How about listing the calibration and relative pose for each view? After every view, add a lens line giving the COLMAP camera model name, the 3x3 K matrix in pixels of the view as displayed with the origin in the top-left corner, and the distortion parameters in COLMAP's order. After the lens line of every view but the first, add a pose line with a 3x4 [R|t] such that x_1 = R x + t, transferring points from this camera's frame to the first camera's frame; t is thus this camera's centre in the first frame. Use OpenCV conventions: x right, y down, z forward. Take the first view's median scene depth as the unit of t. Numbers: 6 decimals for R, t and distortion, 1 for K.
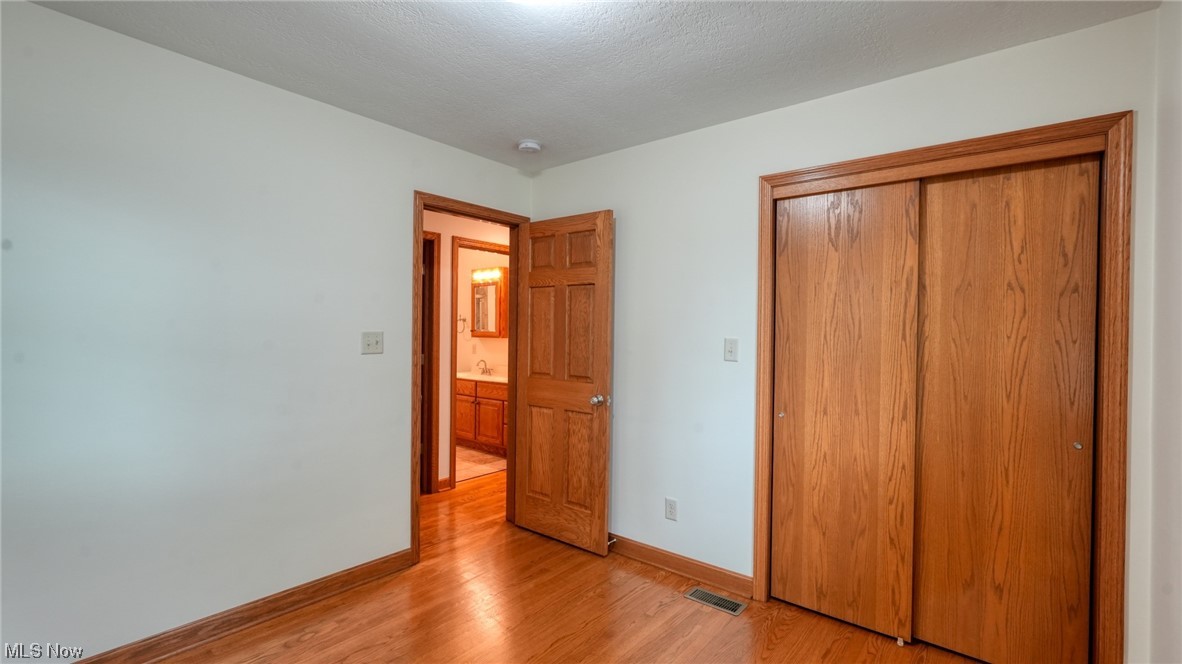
lens RADIAL K [[517.5, 0, 589.5], [0, 517.5, 333.0], [0, 0, 1]] dist [-0.011599, 0.006444]
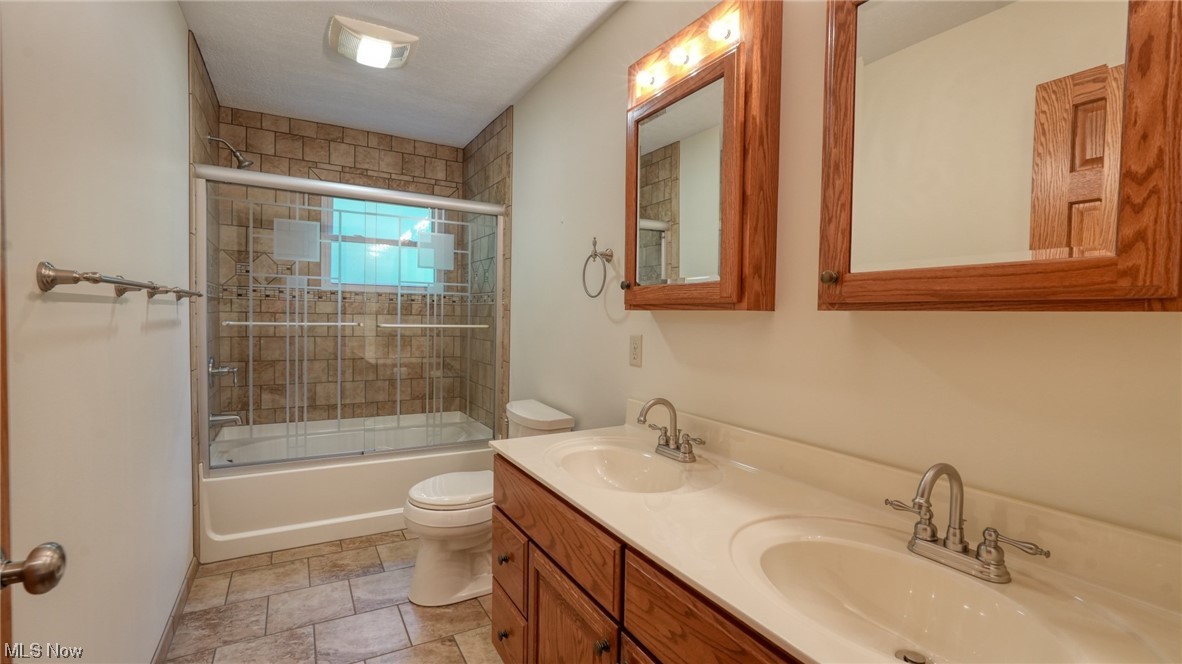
lens RADIAL K [[517.5, 0, 591.0], [0, 517.5, 334.3], [0, 0, 1]] dist [-0.011599, 0.006444]
pose [[0.937985, 0.019337, -0.346137, -0.152379], [-0.009955, 0.999534, 0.028863, 0.014142], [0.346534, -0.023627, 0.937740, 0.750471]]
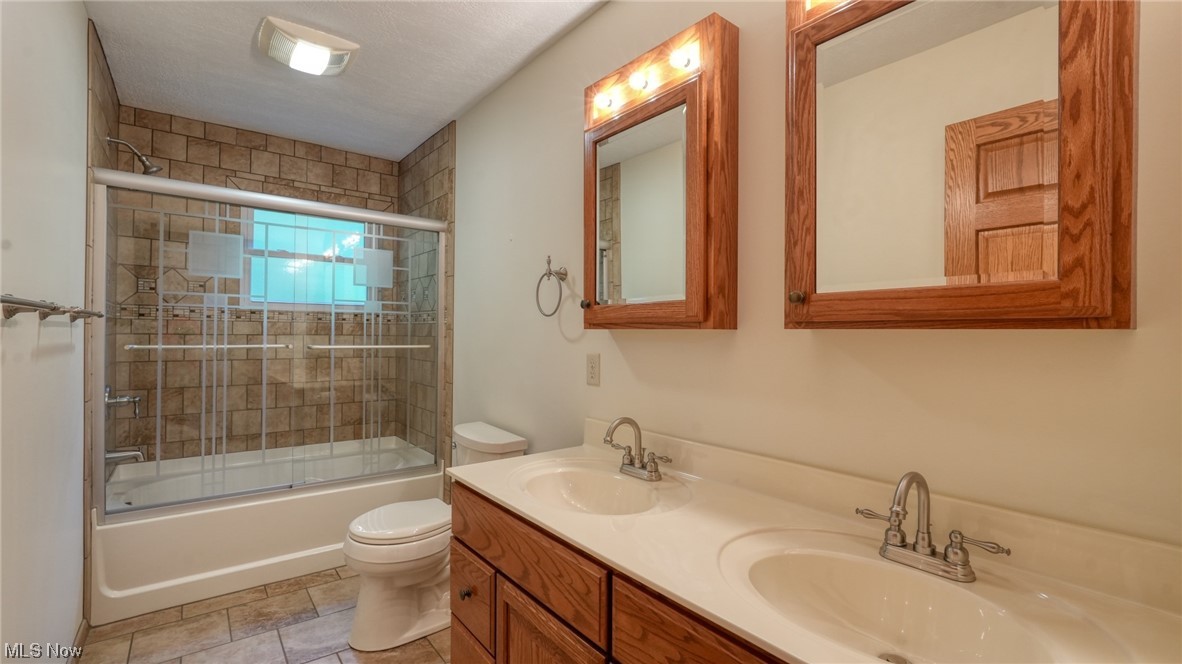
lens RADIAL K [[517.5, 0, 594.5], [0, 517.5, 333.9], [0, 0, 1]] dist [-0.011599, 0.006444]
pose [[0.977773, -0.001518, -0.209659, -0.169064], [0.000306, 0.999983, -0.005815, 0.013134], [0.209664, 0.005621, 0.977757, 0.748596]]
